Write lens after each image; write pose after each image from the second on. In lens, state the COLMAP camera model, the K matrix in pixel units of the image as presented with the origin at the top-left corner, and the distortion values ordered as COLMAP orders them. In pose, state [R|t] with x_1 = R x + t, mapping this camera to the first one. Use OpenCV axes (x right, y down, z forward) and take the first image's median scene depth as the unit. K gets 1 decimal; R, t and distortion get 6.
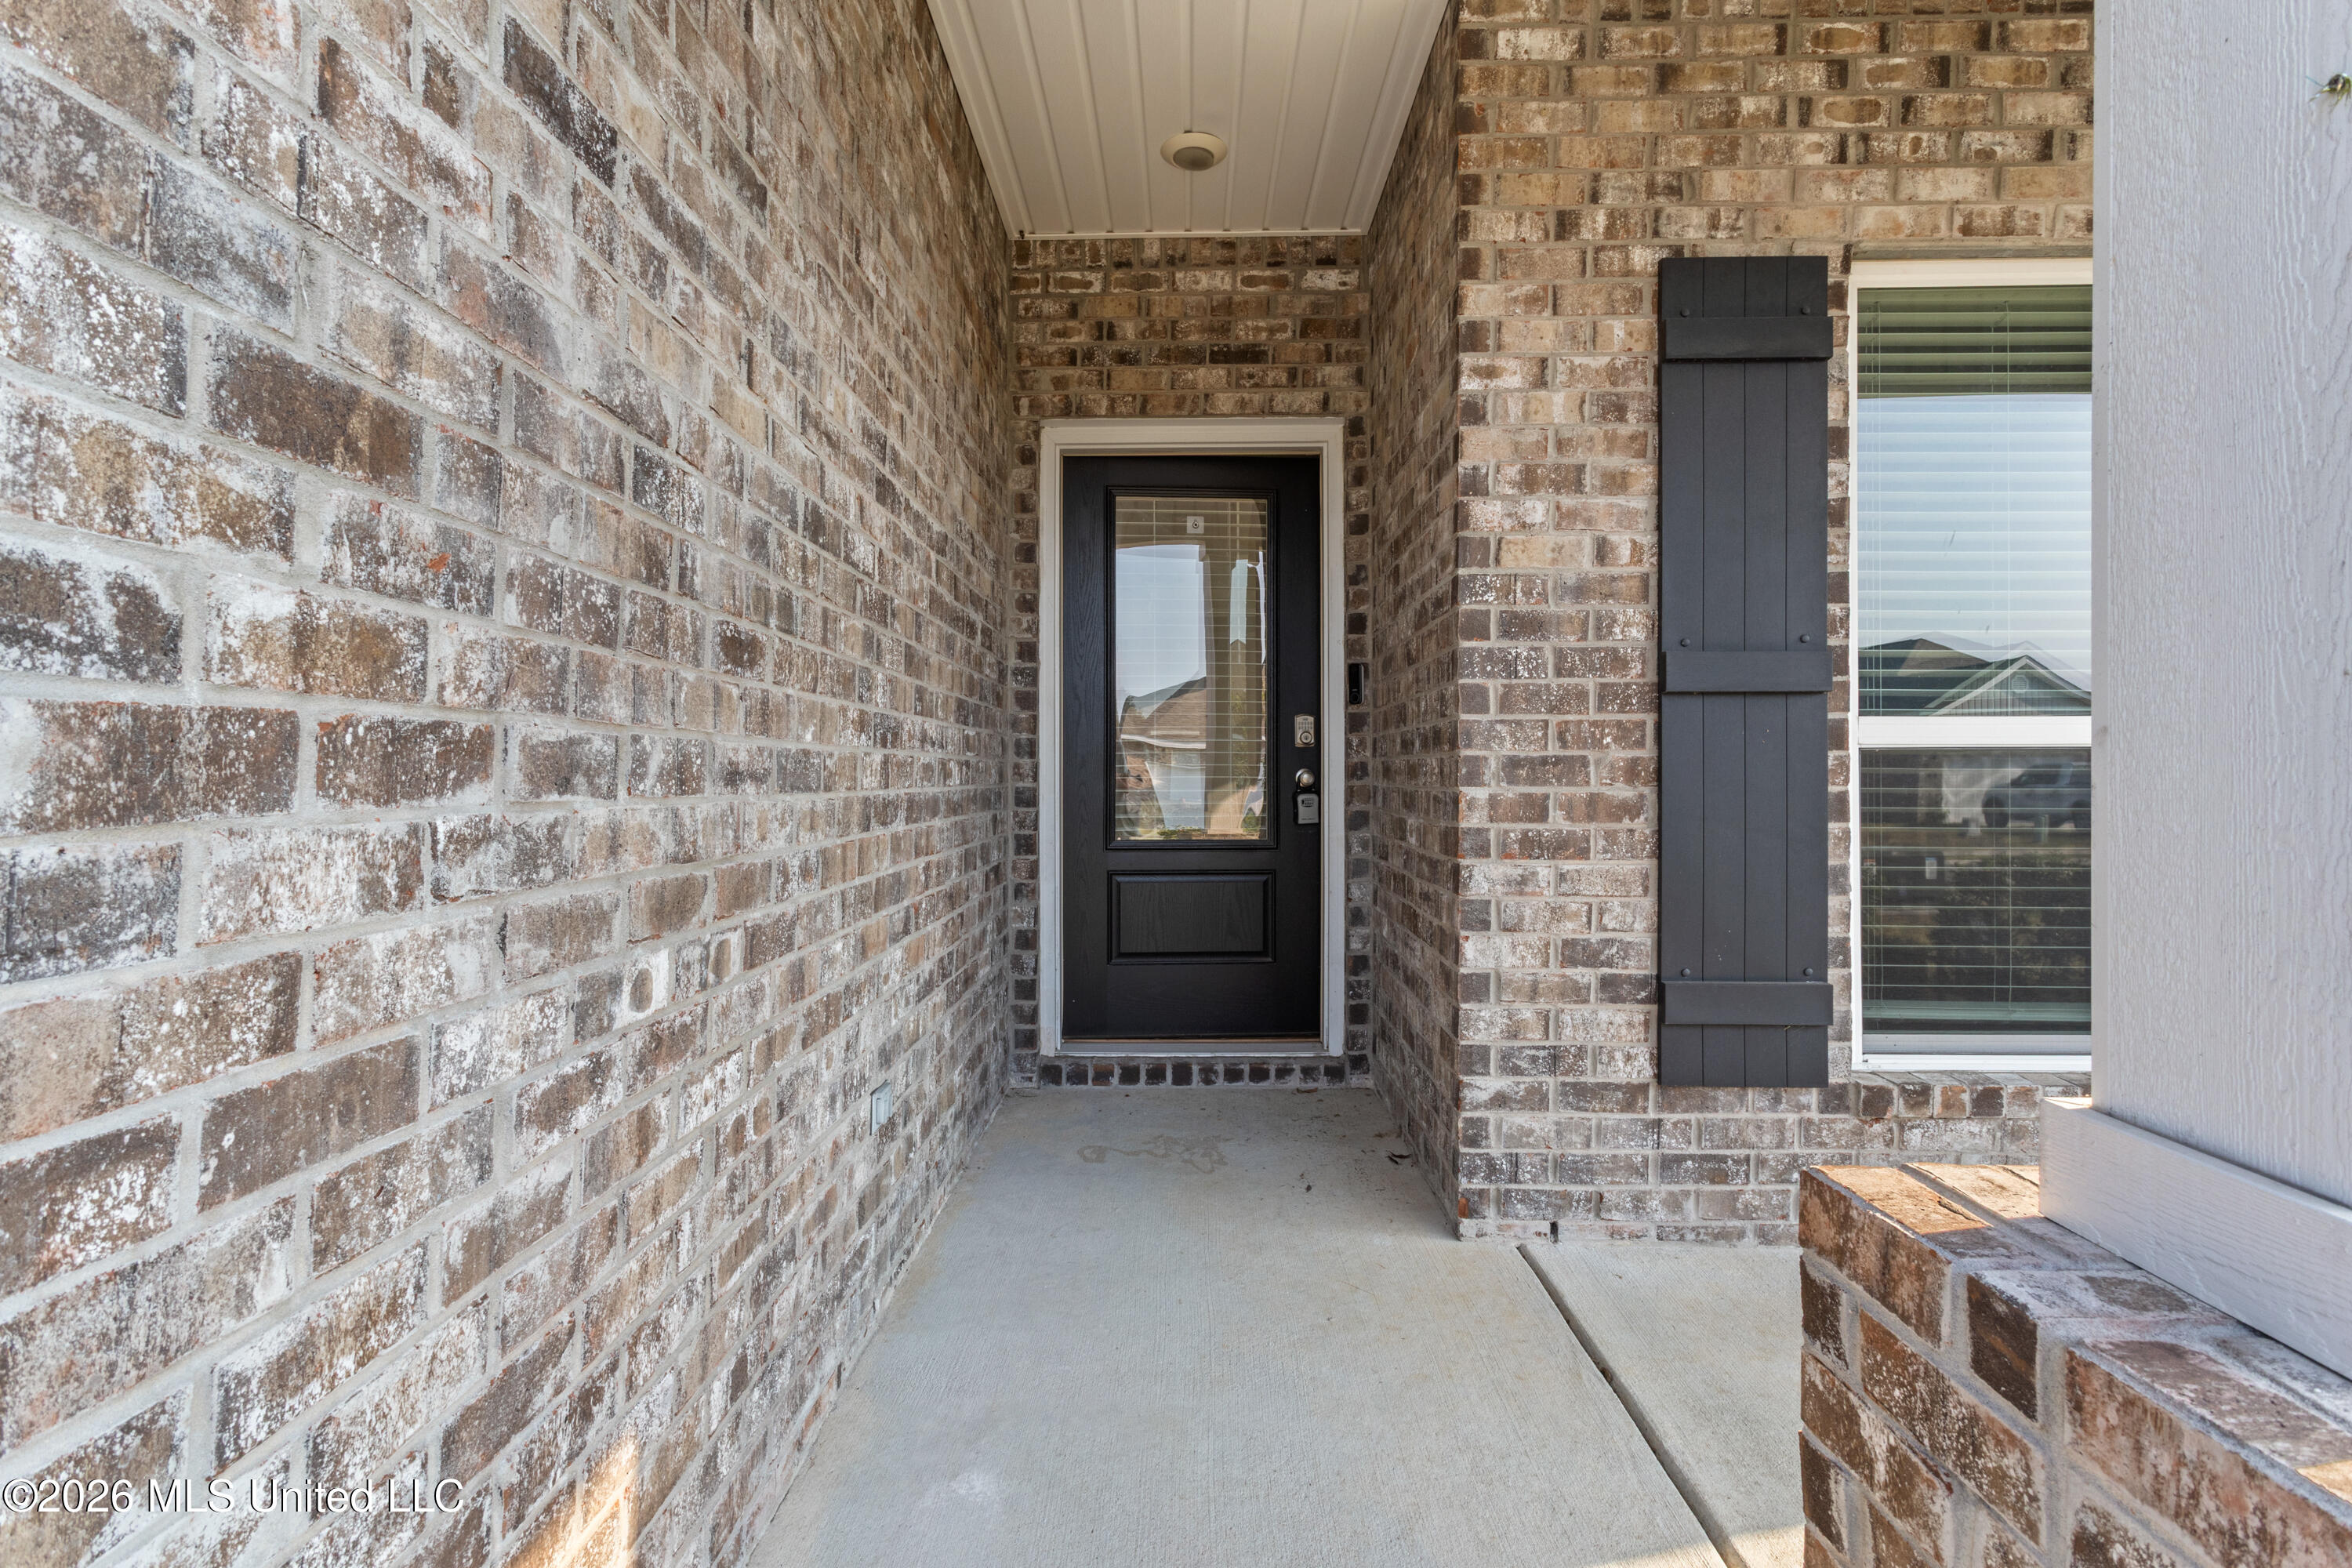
lens RADIAL K [[1128.6, 0, 1176.0], [0, 1128.6, 784.0], [0, 0, 1]] dist [-0.002786, -0.000416]
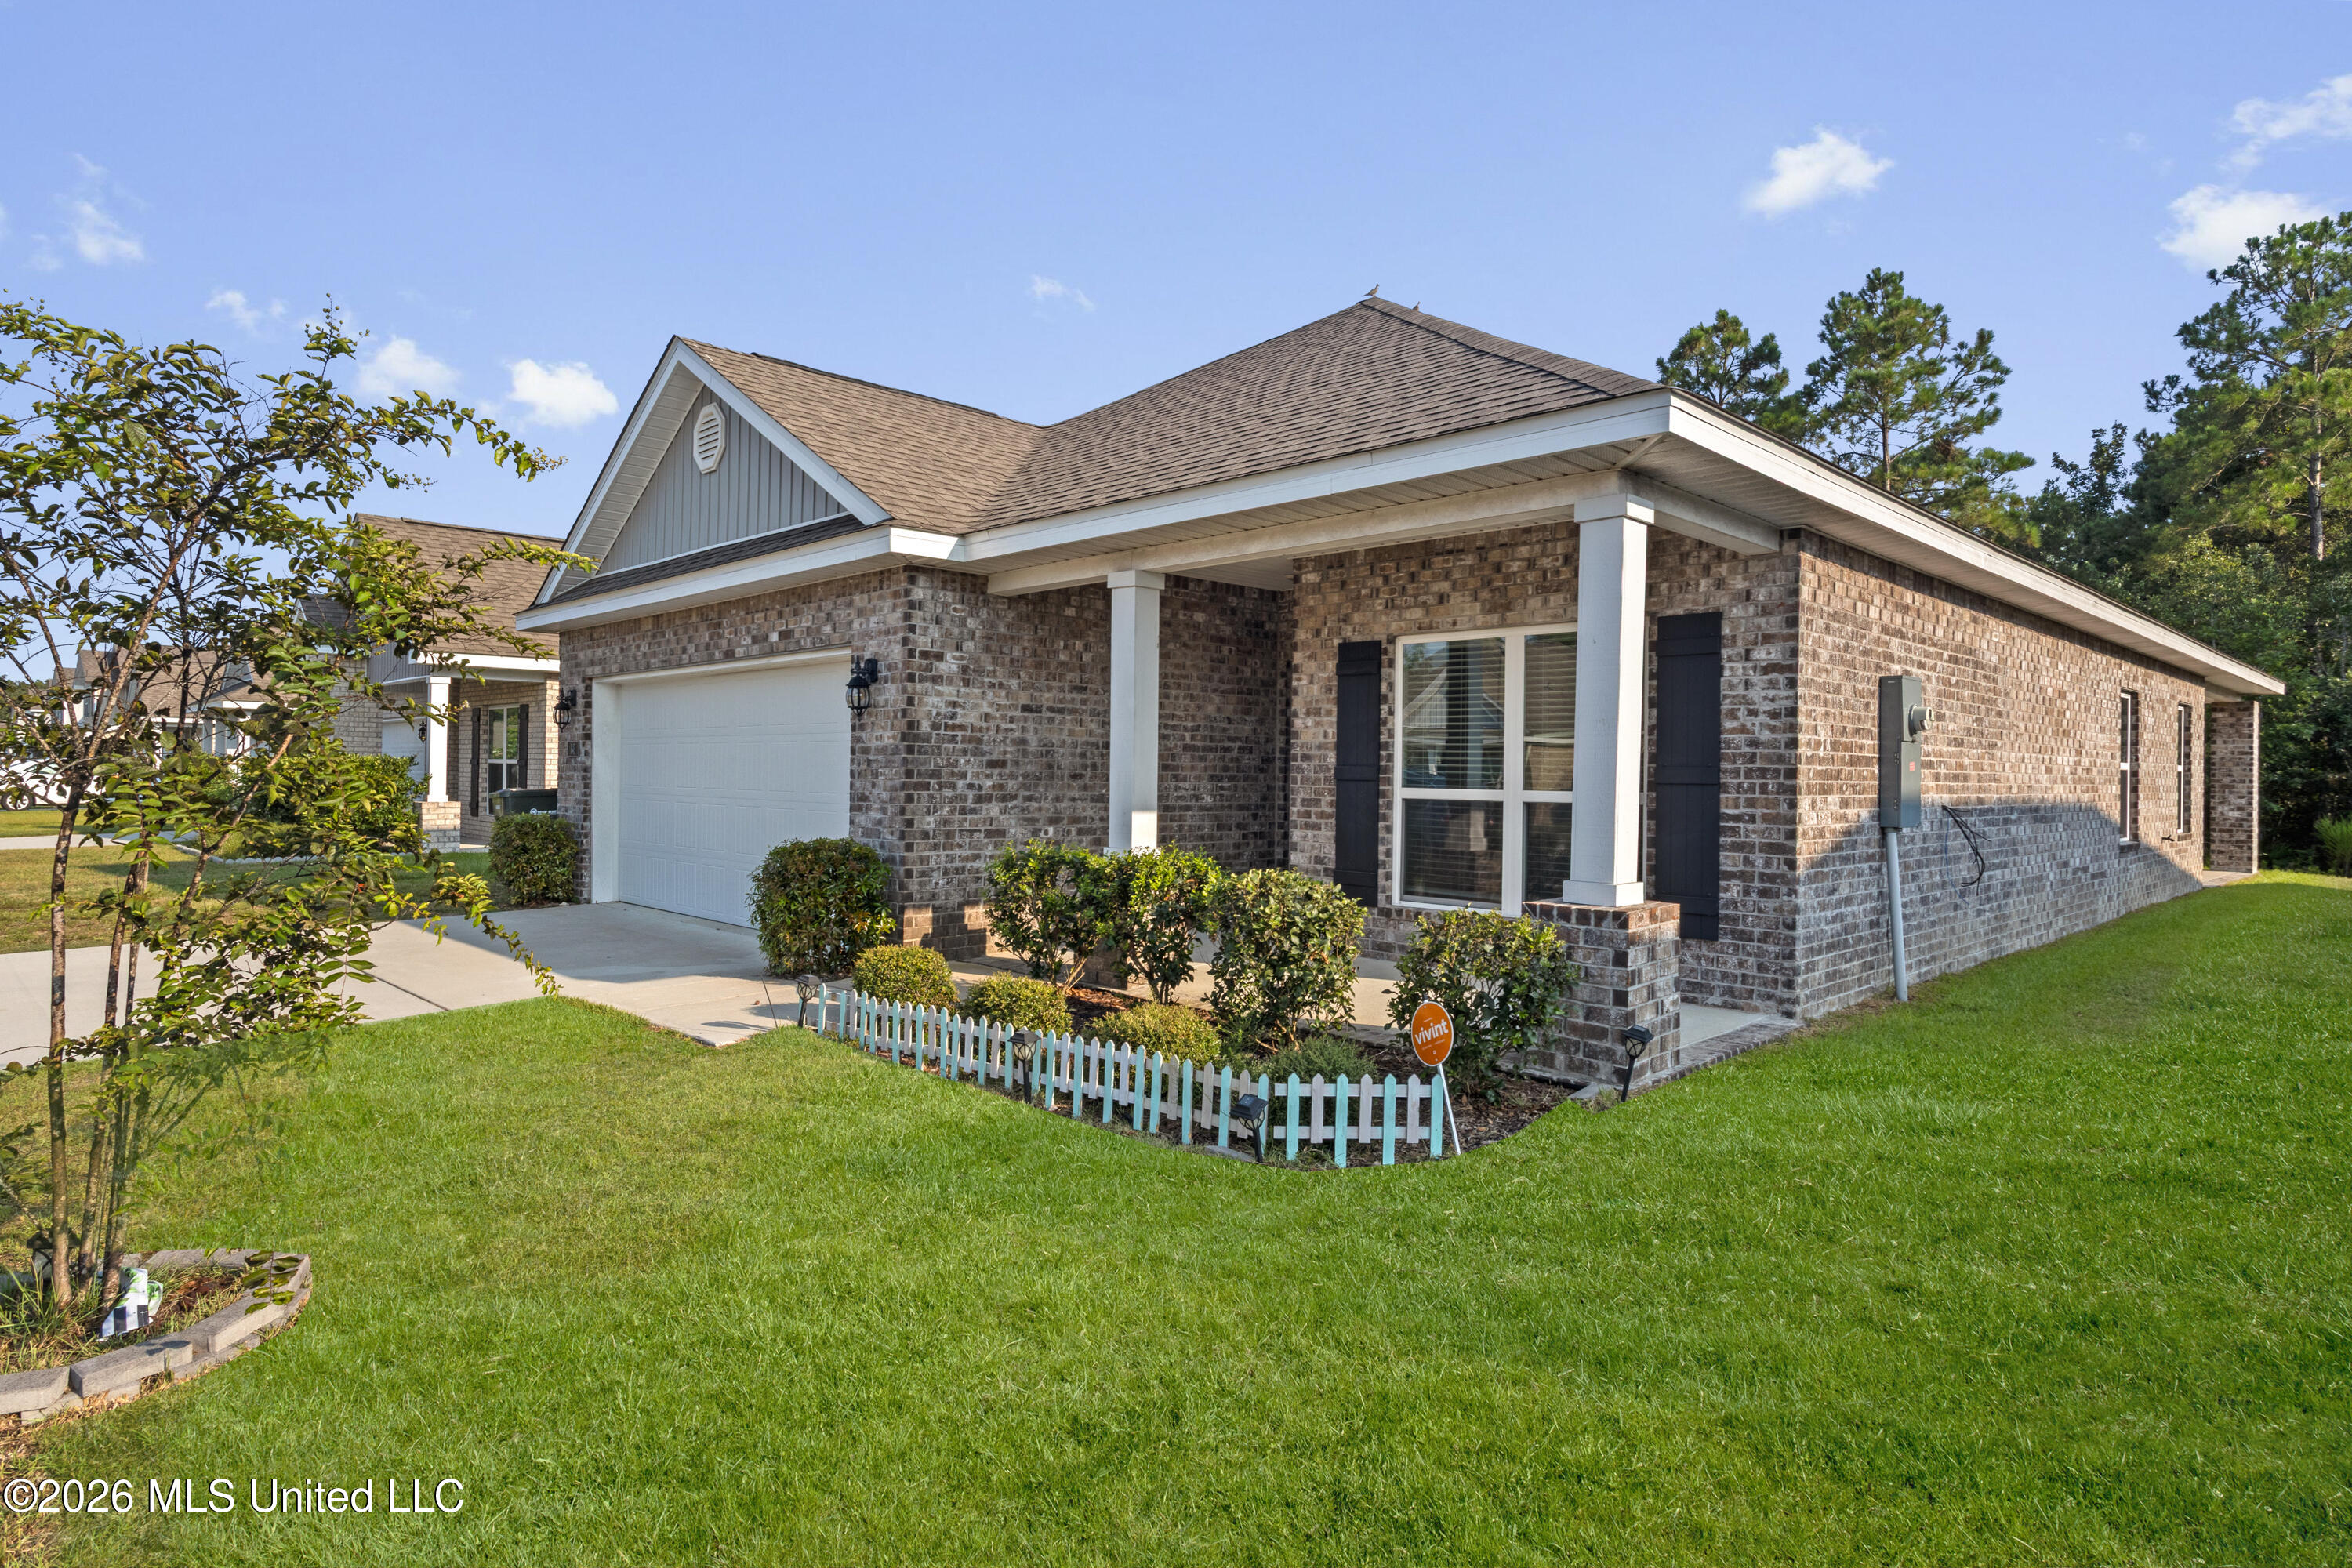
lens RADIAL K [[1309.9, 0, 1176.0], [0, 1309.9, 784.0], [0, 0, 1]] dist [0.000185, 0.000003]
pose [[0.720515, 0.018457, -0.693194, 2.649611], [-0.022410, 0.999743, 0.003326, -0.069313], [0.693077, 0.013138, 0.720744, -1.964375]]
